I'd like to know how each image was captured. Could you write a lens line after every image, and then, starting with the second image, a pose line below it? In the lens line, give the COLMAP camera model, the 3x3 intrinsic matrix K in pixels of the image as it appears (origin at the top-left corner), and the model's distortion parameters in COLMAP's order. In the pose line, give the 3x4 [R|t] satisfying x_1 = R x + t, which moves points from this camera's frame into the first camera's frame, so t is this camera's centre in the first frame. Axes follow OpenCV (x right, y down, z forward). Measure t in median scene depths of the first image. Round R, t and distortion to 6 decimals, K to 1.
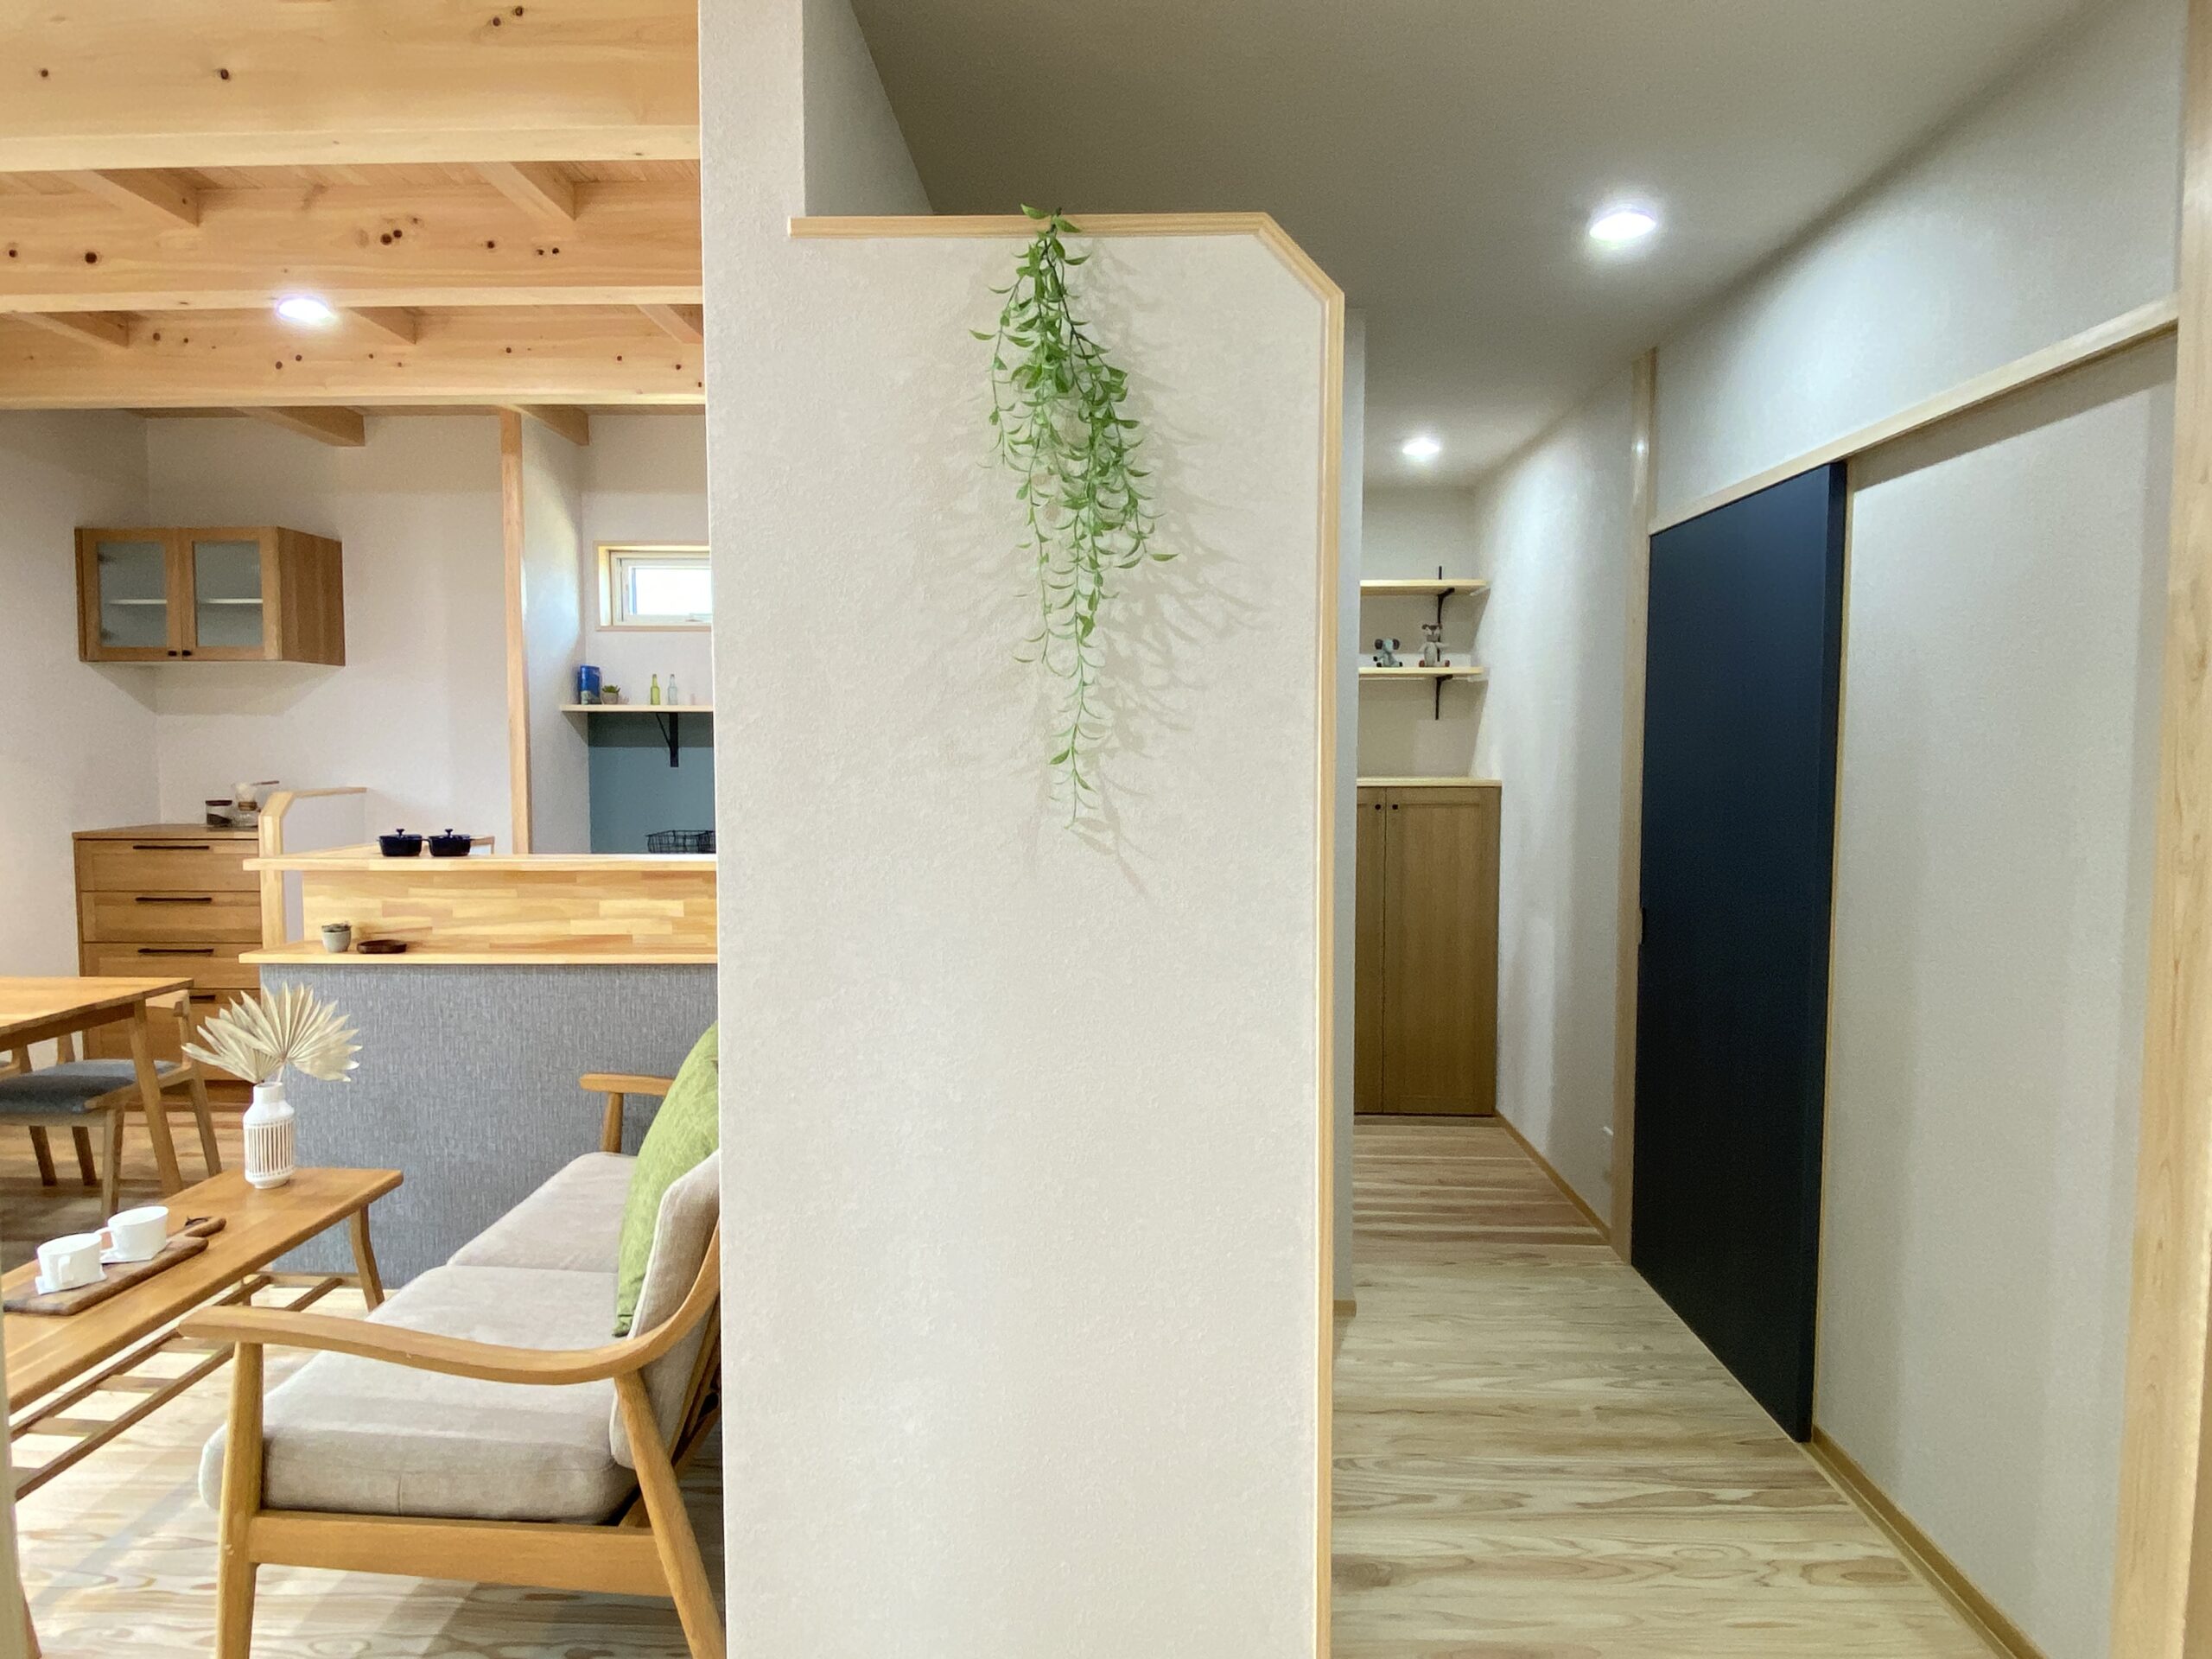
lens RADIAL K [[1266.2, 0, 1109.2], [0, 1266.2, 819.5], [0, 0, 1]] dist [0.043058, -0.040779]
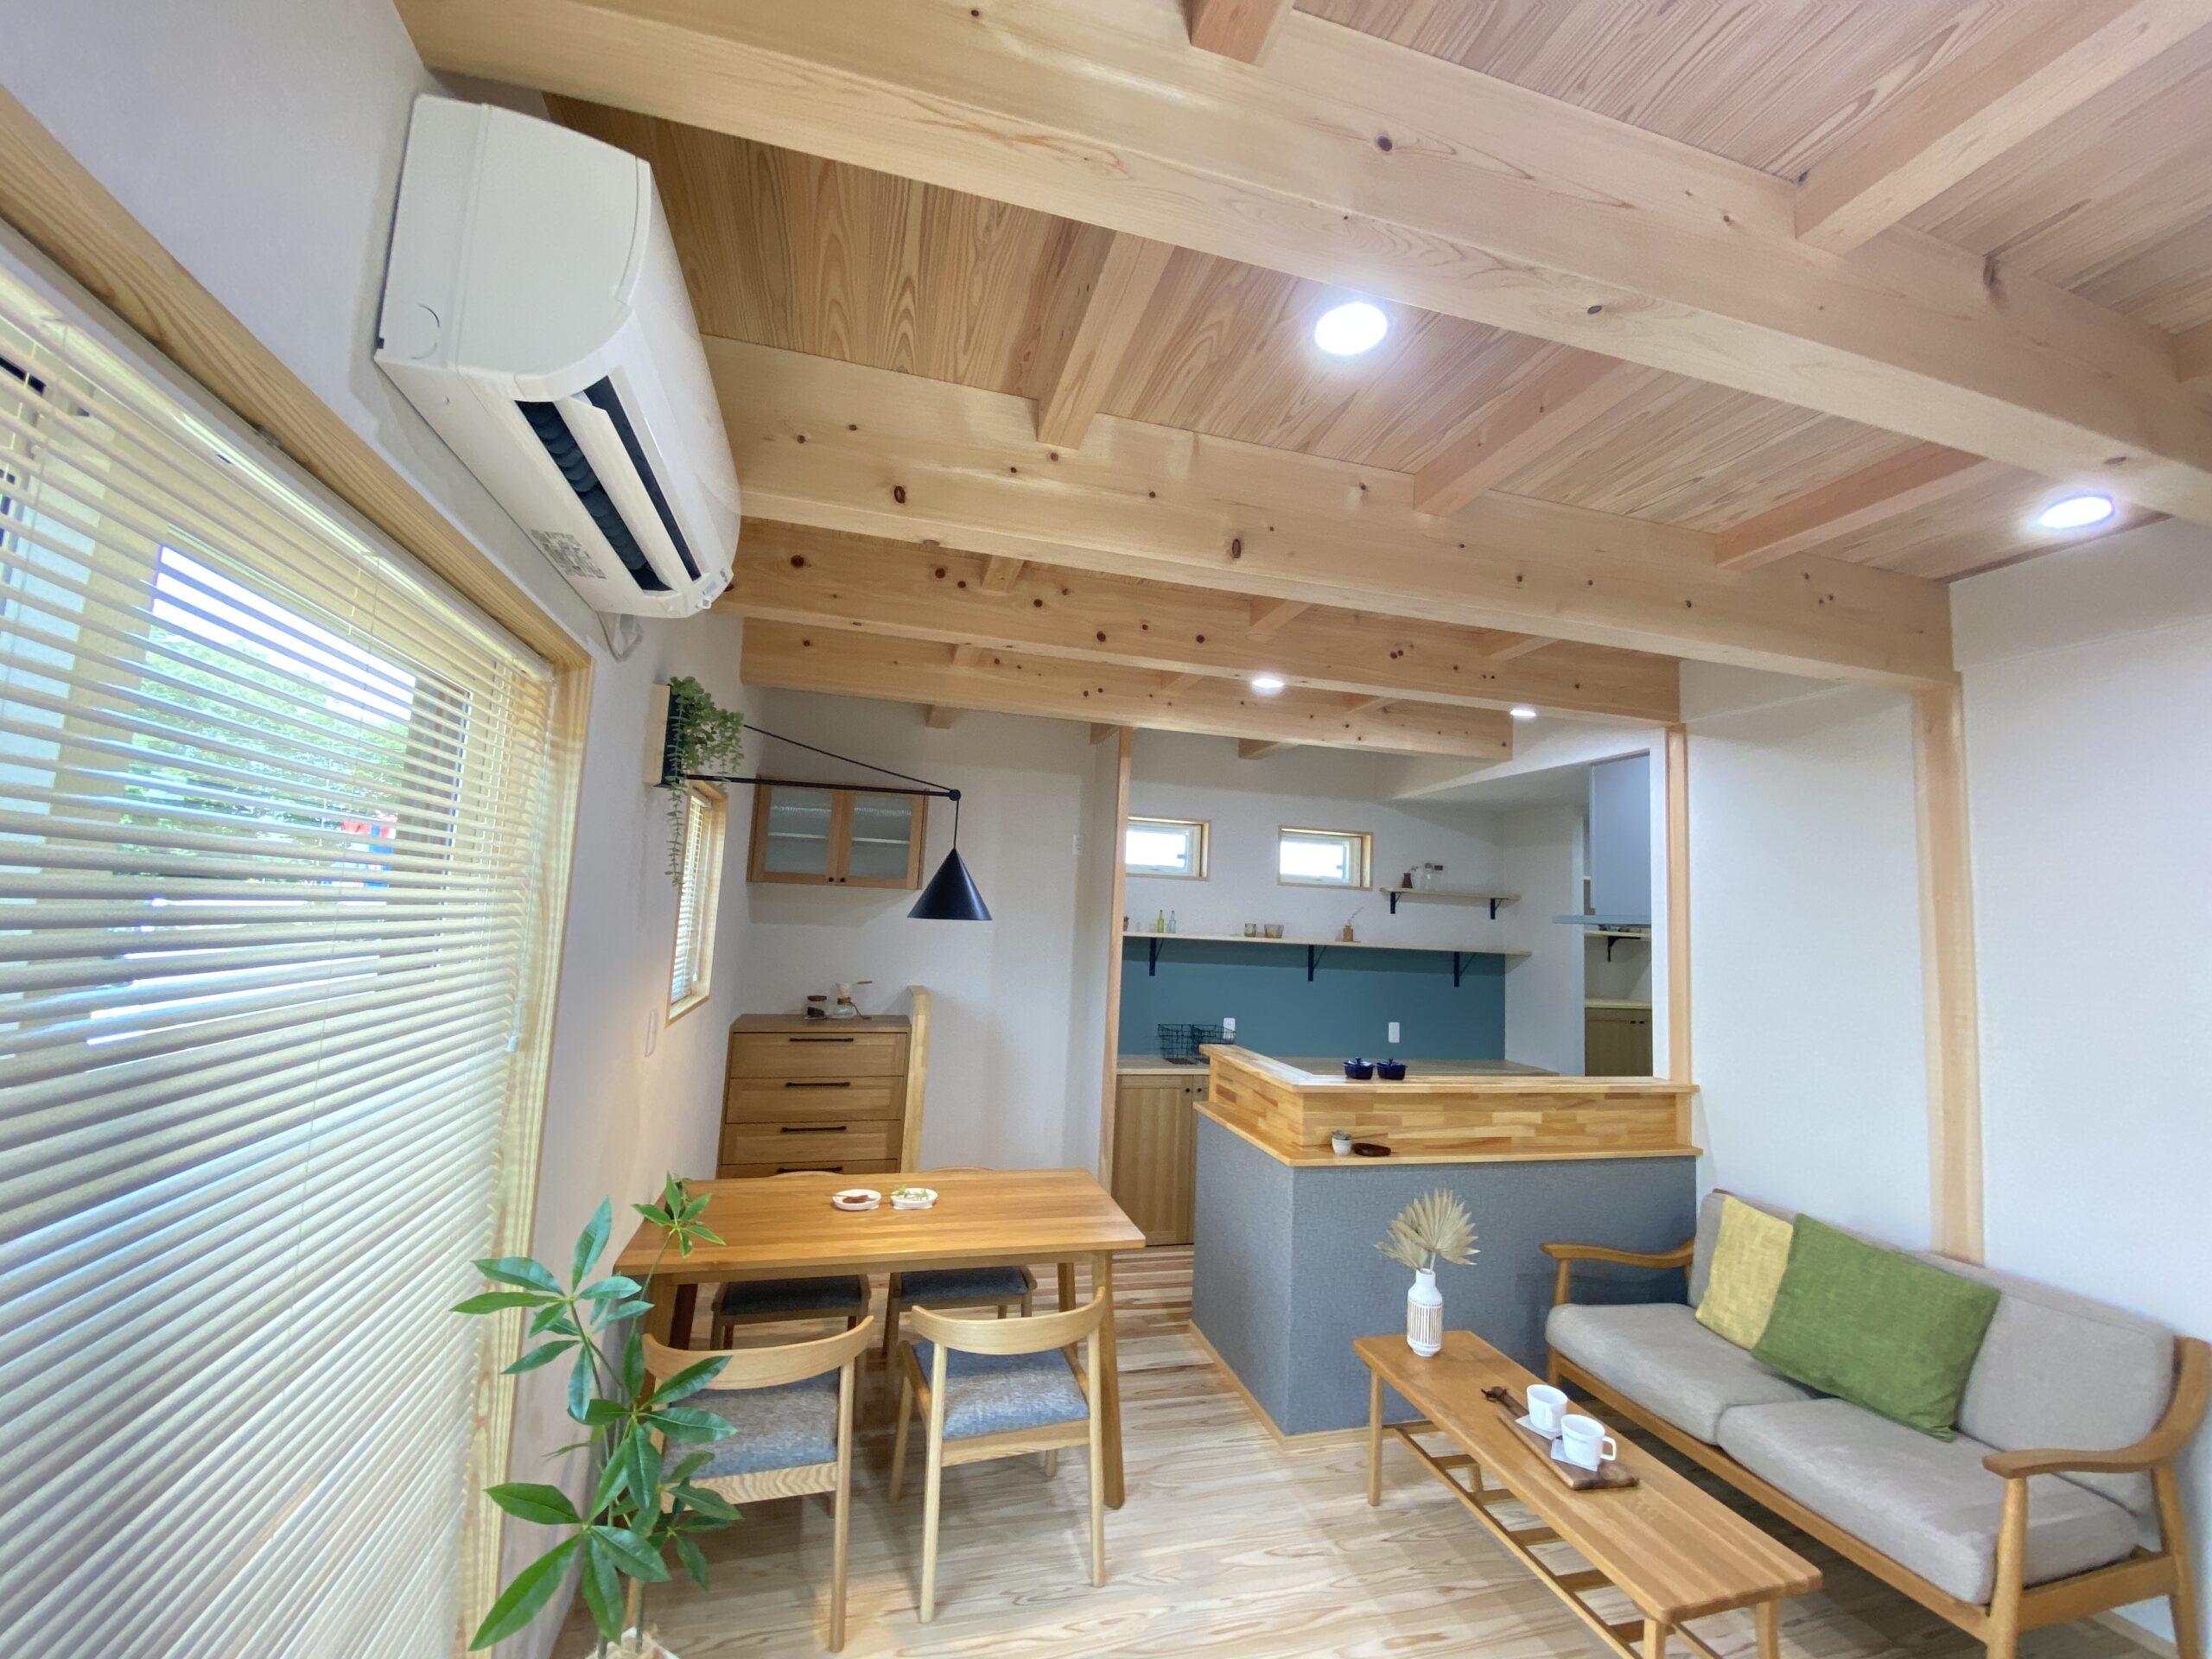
lens RADIAL K [[889.9, 0, 1107.7], [0, 889.9, 824.0], [0, 0, 1]] dist [0.026398, -0.020286]
pose [[0.955874, 0.074261, 0.284236, -1.130659], [-0.029688, 0.986989, -0.158025, -0.084039], [-0.292273, 0.142613, 0.945642, 0.138007]]
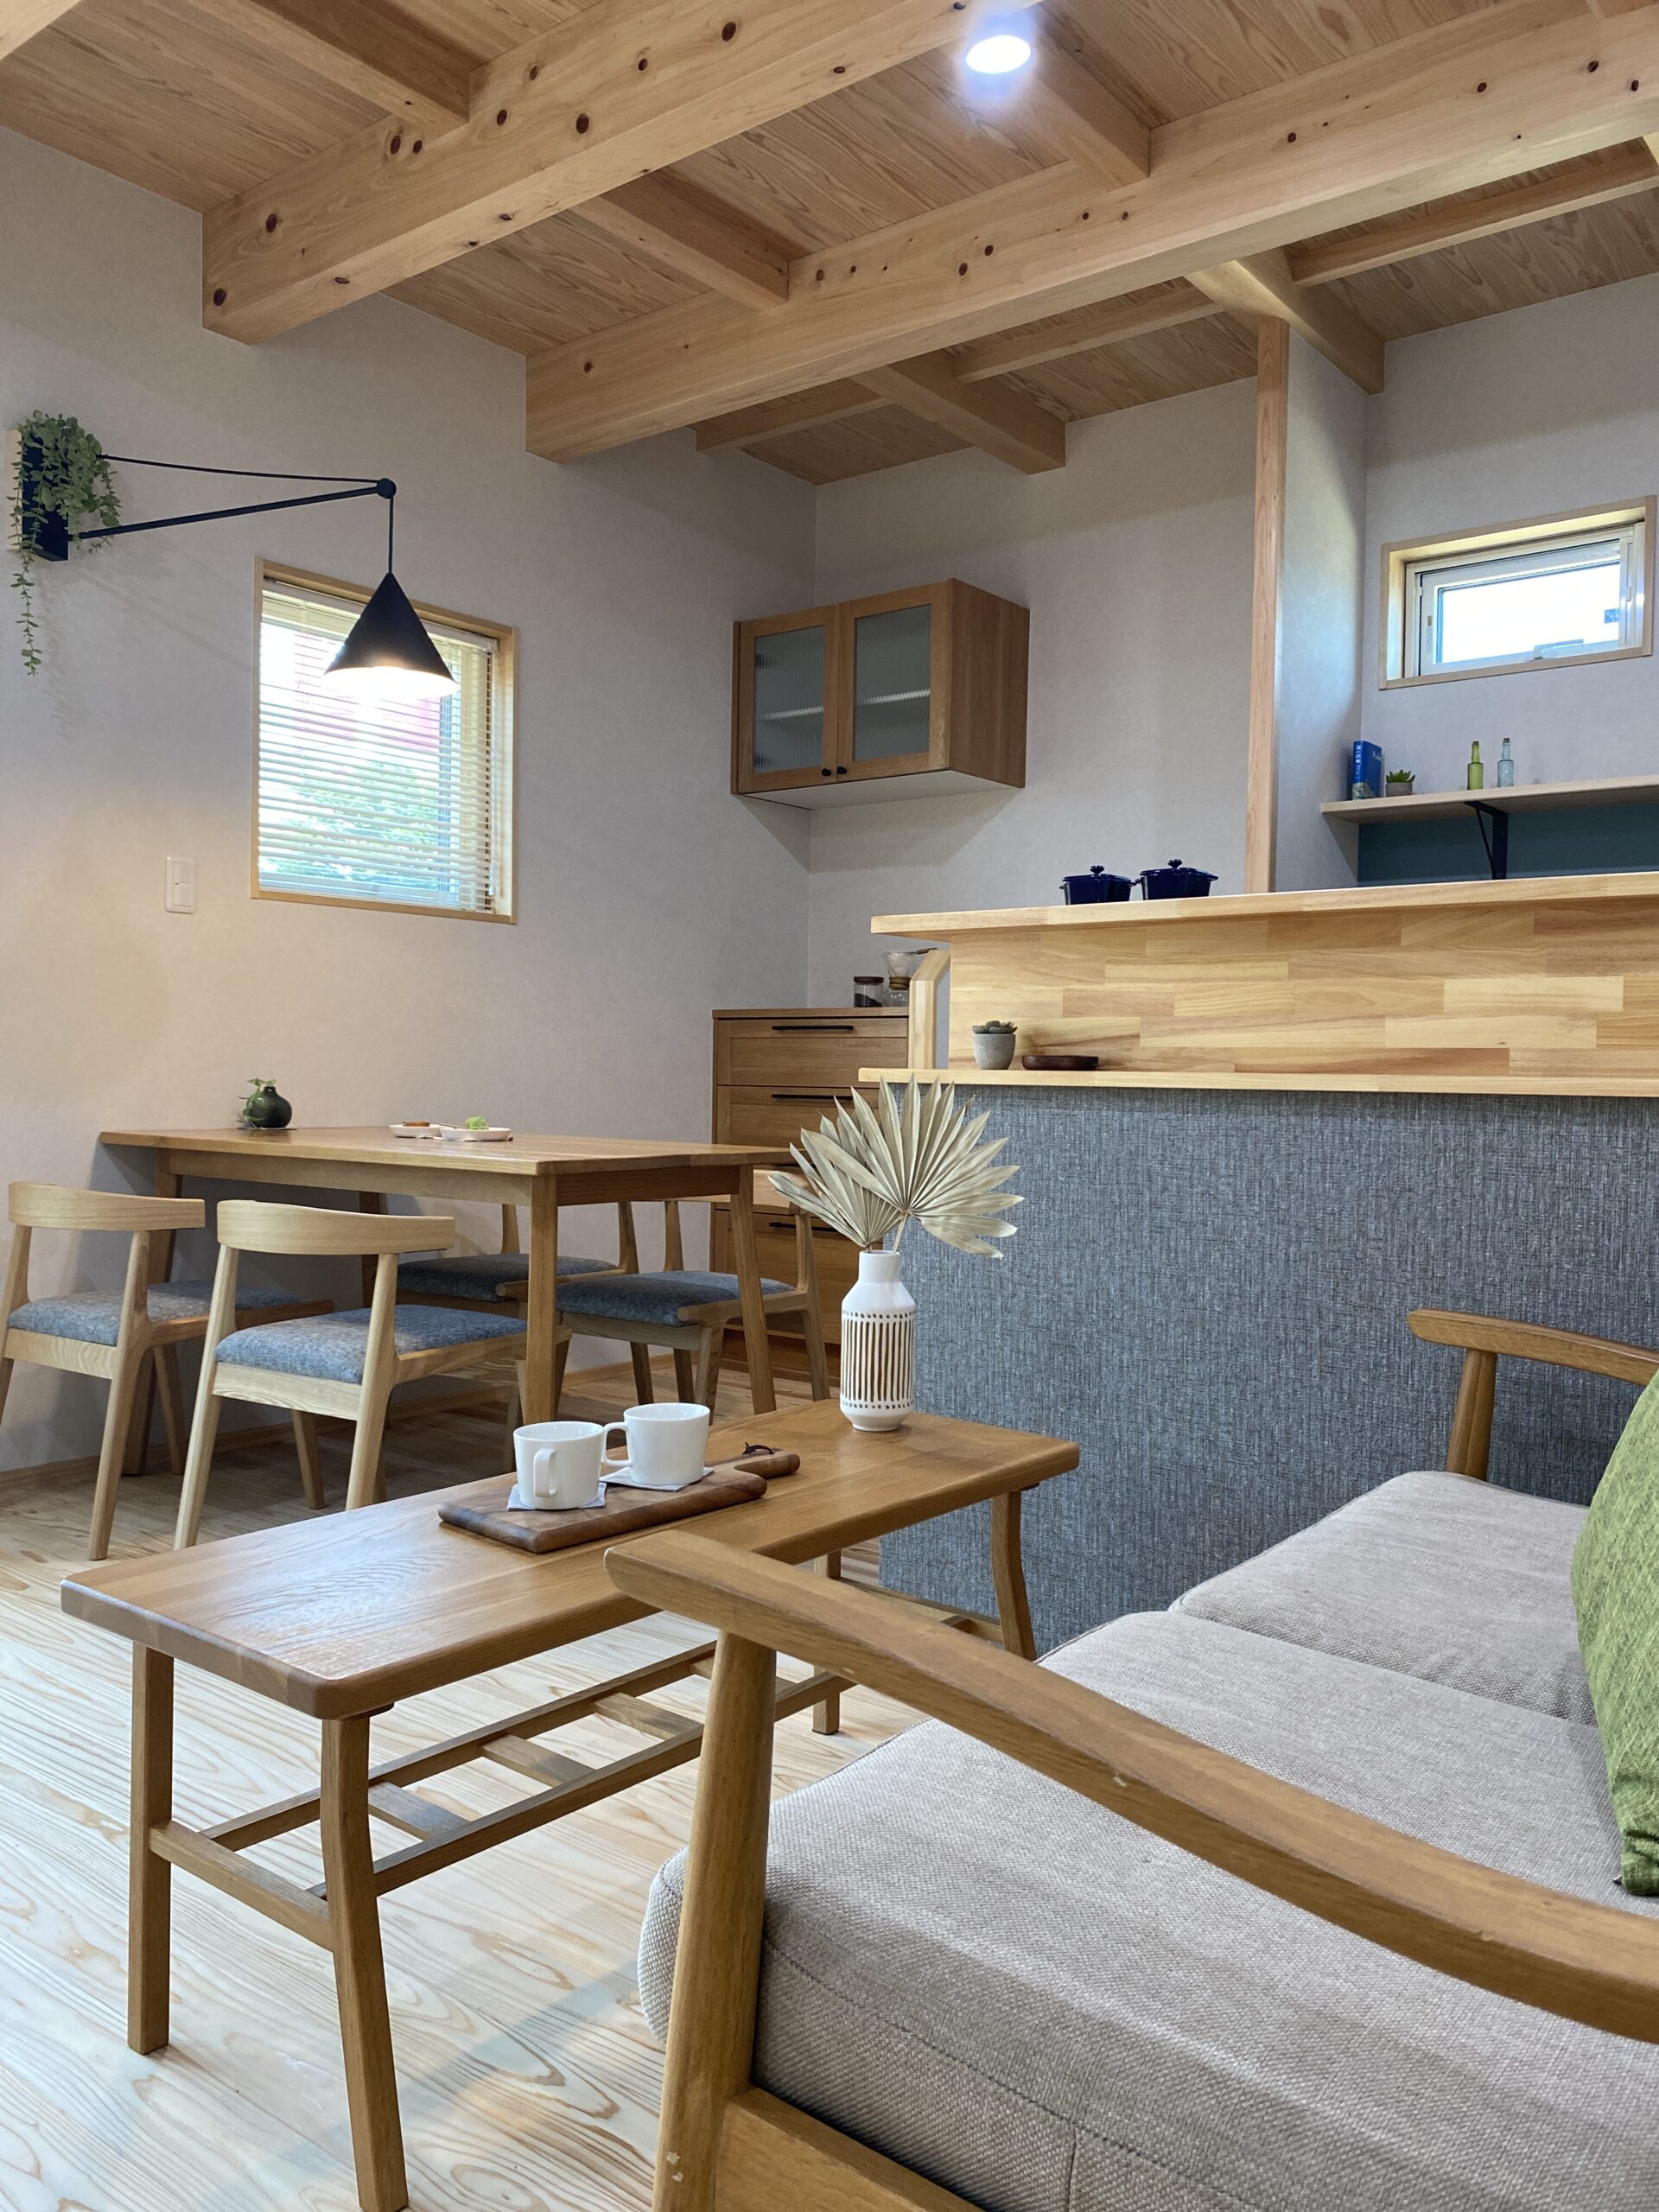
lens RADIAL K [[1712.9, 0, 829.5], [0, 1712.9, 1106.0], [0, 0, 1]] dist [0.012243, -0.004207]
pose [[0.798238, 0.023956, -0.601866, -0.189779], [-0.049461, 0.998441, -0.025857, 0.143655], [0.600308, 0.050409, 0.798179, 0.327572]]
